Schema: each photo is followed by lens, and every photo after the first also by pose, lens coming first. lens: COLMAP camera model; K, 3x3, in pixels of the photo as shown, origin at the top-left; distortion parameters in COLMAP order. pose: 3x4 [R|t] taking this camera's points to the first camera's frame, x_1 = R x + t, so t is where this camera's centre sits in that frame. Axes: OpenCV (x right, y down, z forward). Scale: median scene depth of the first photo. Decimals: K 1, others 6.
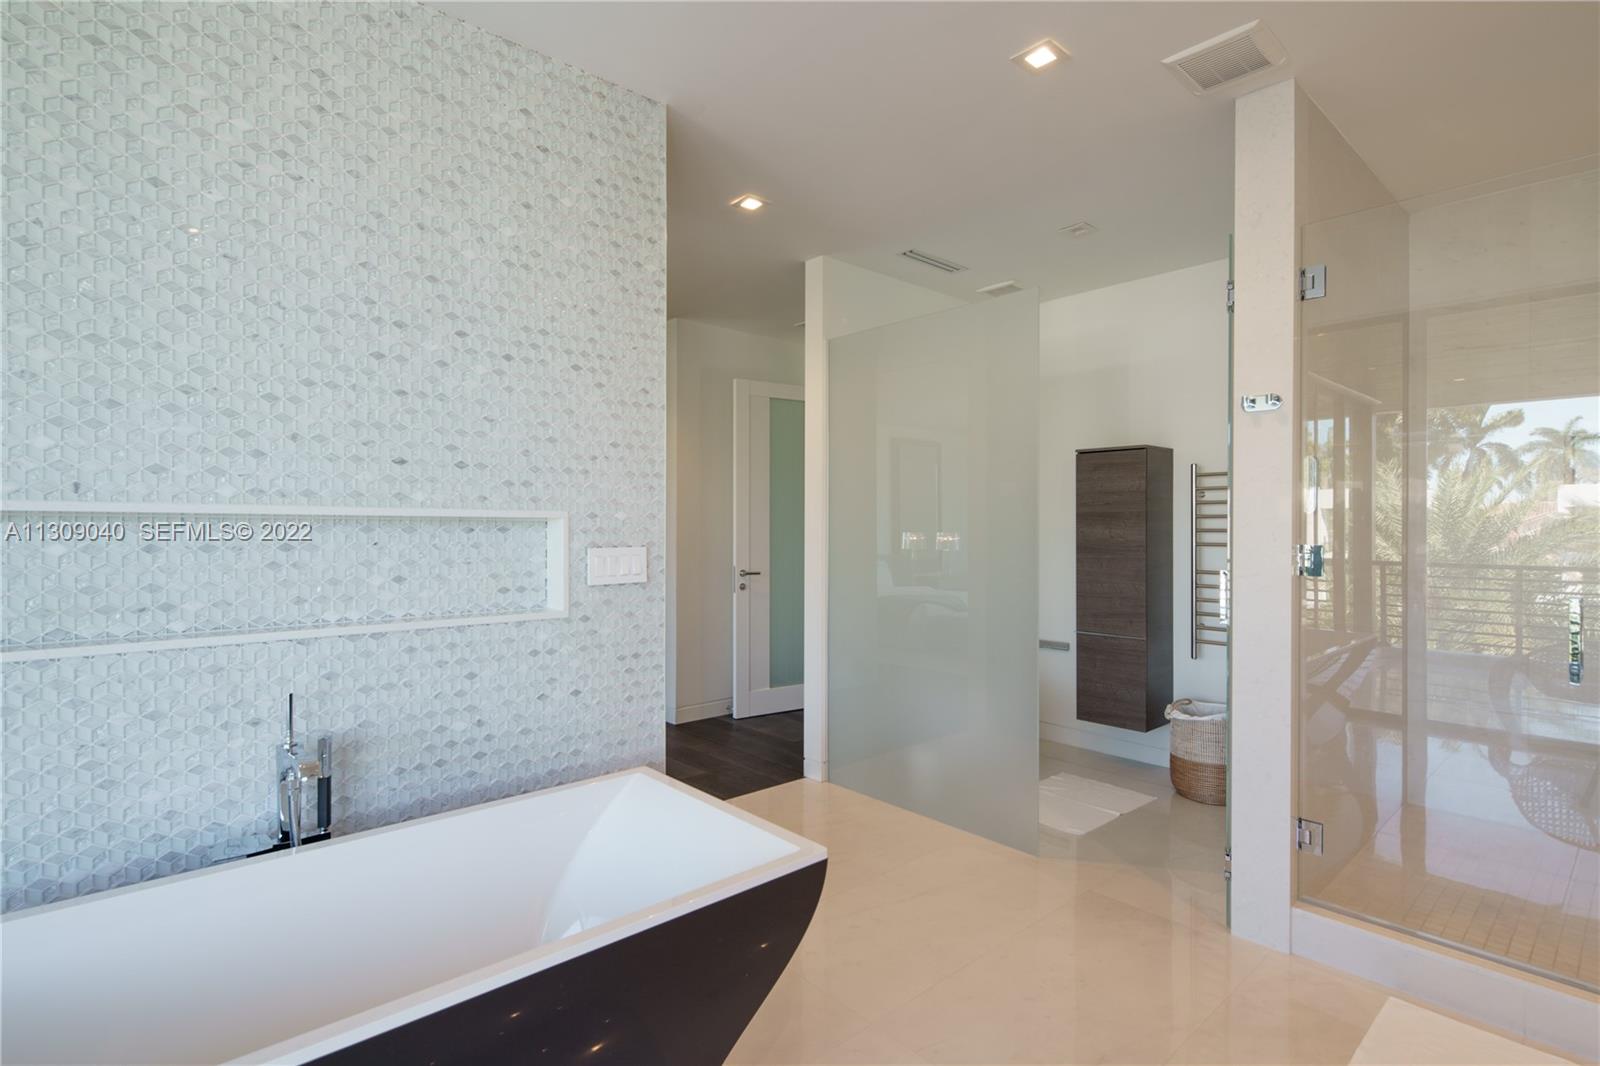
lens RADIAL K [[818.5, 0, 800.0], [0, 818.5, 533.0], [0, 0, 1]] dist [0.000703, 0.000017]
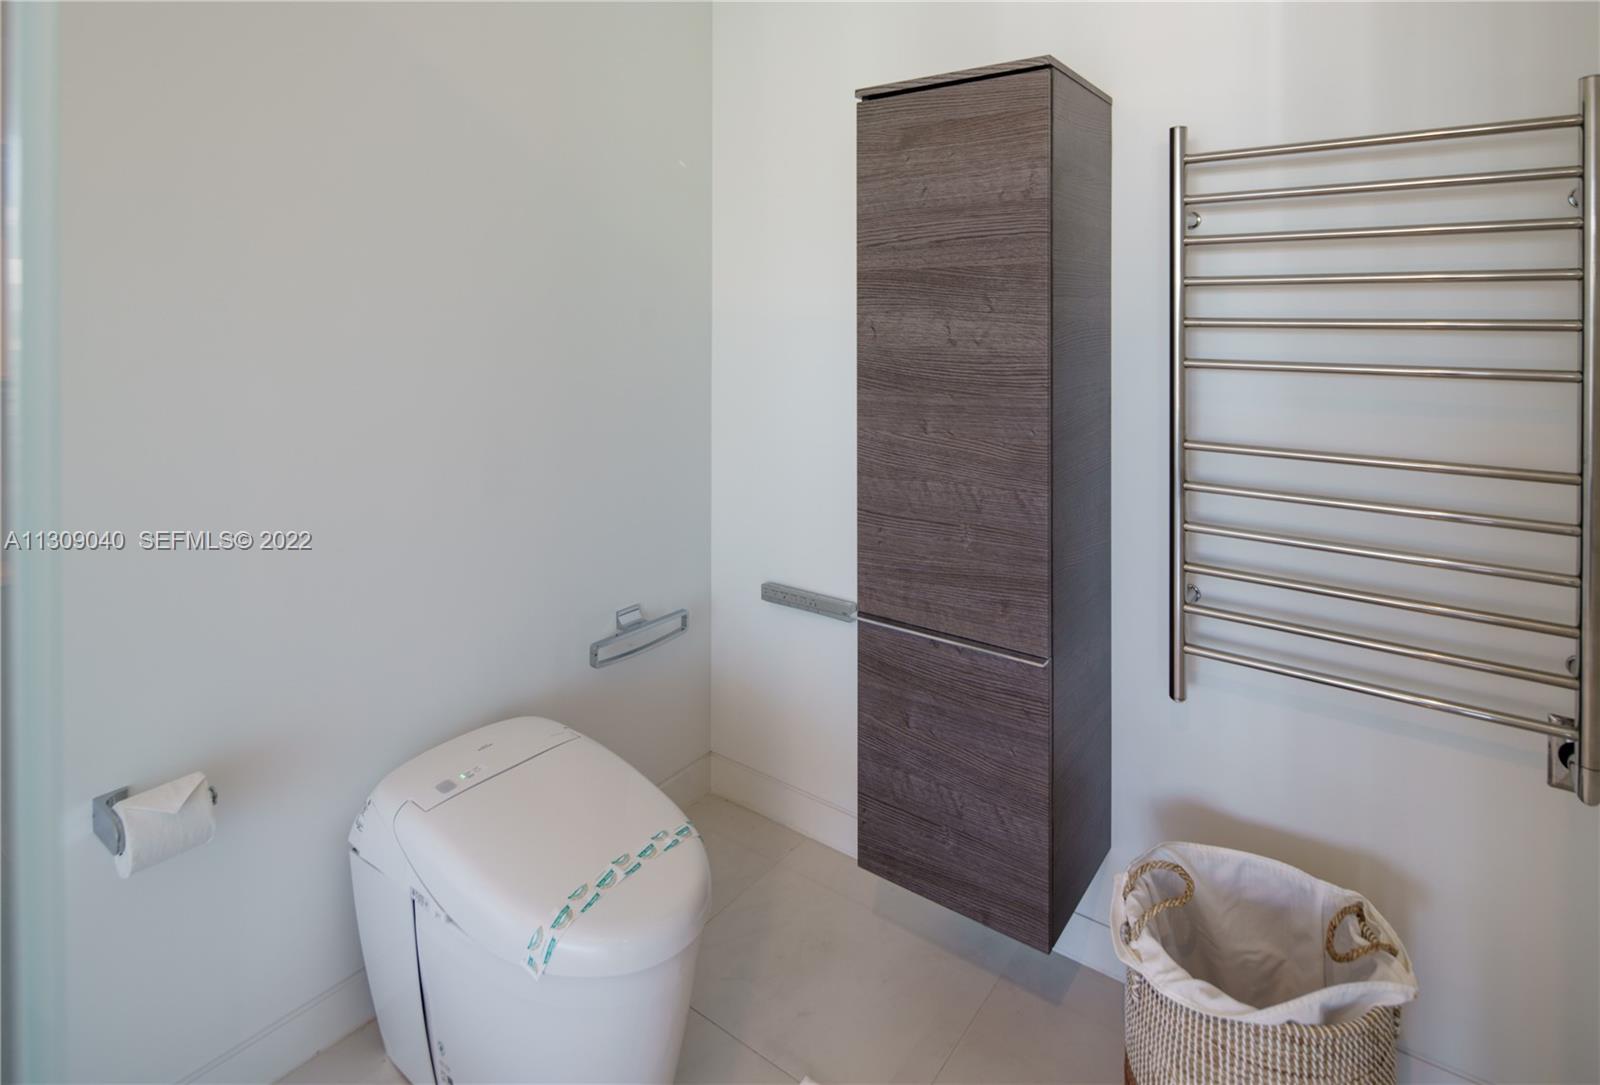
lens RADIAL K [[801.0, 0, 800.0], [0, 801.0, 542.5], [0, 0, 1]] dist [0.001760, 0.000127]
pose [[0.965435, -0.090784, 0.244322, 0.225401], [0.015717, 0.955952, 0.293102, -0.014520], [-0.260169, -0.279131, 0.924336, 0.673718]]
